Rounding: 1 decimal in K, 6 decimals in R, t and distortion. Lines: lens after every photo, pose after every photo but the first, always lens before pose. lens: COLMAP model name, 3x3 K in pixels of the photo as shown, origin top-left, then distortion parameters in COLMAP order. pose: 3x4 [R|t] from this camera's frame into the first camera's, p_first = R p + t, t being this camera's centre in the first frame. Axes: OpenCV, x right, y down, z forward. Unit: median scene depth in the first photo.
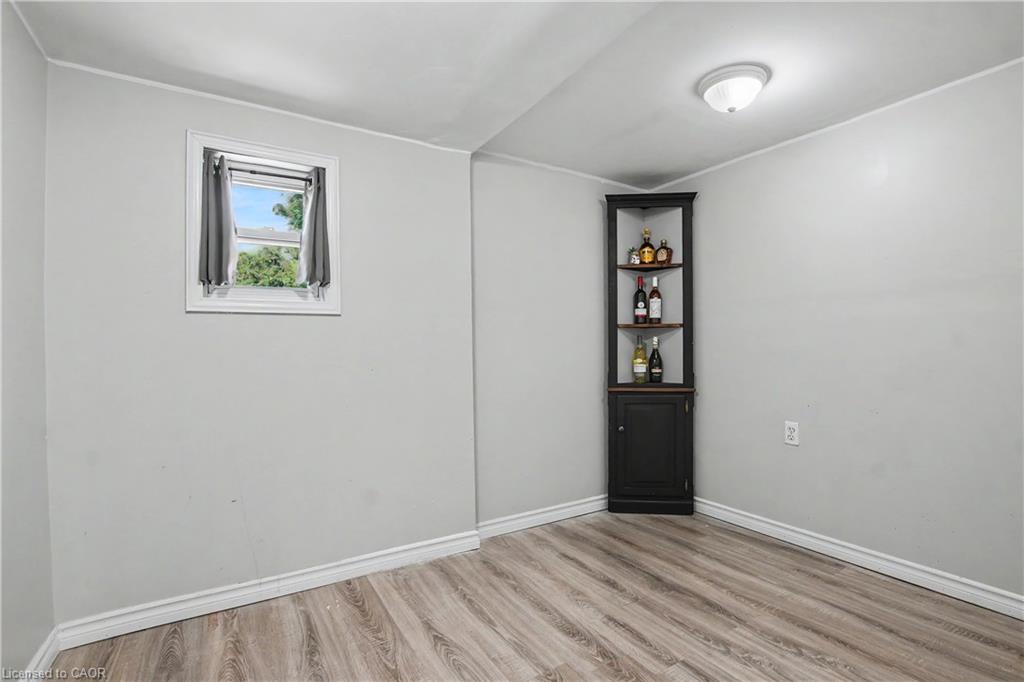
lens RADIAL K [[475.7, 0, 519.4], [0, 475.7, 344.0], [0, 0, 1]] dist [-0.032024, 0.003982]
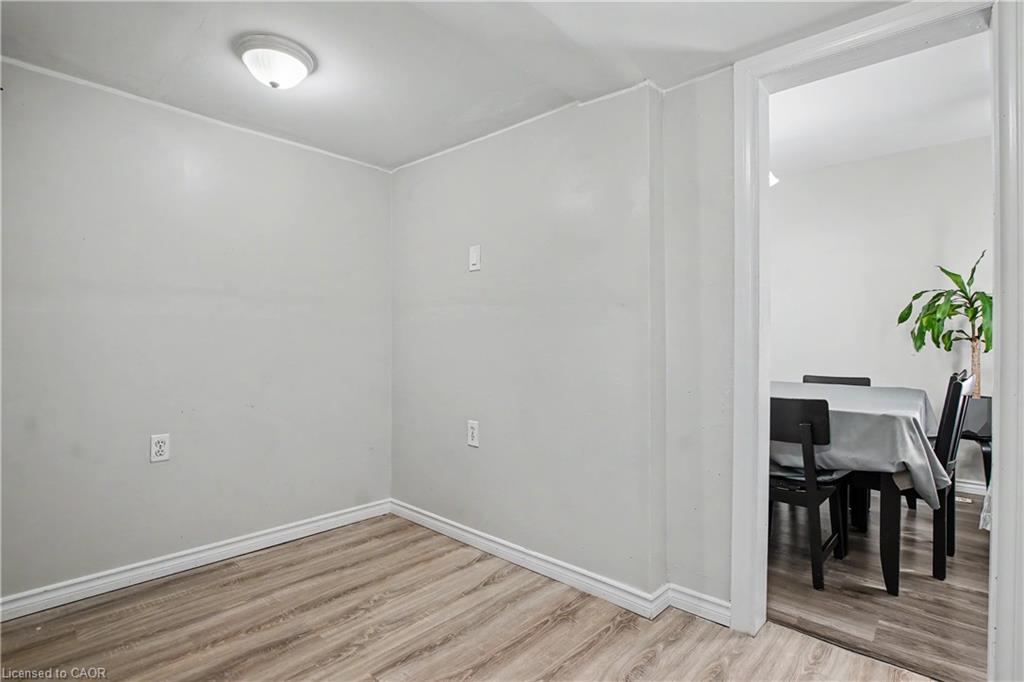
lens RADIAL K [[475.7, 0, 519.6], [0, 475.7, 342.4], [0, 0, 1]] dist [-0.032024, 0.003982]
pose [[-0.247767, 0.006474, 0.968798, -0.490389], [-0.004884, 0.999957, -0.007931, 0.003228], [-0.968807, -0.006696, -0.247725, 0.713136]]
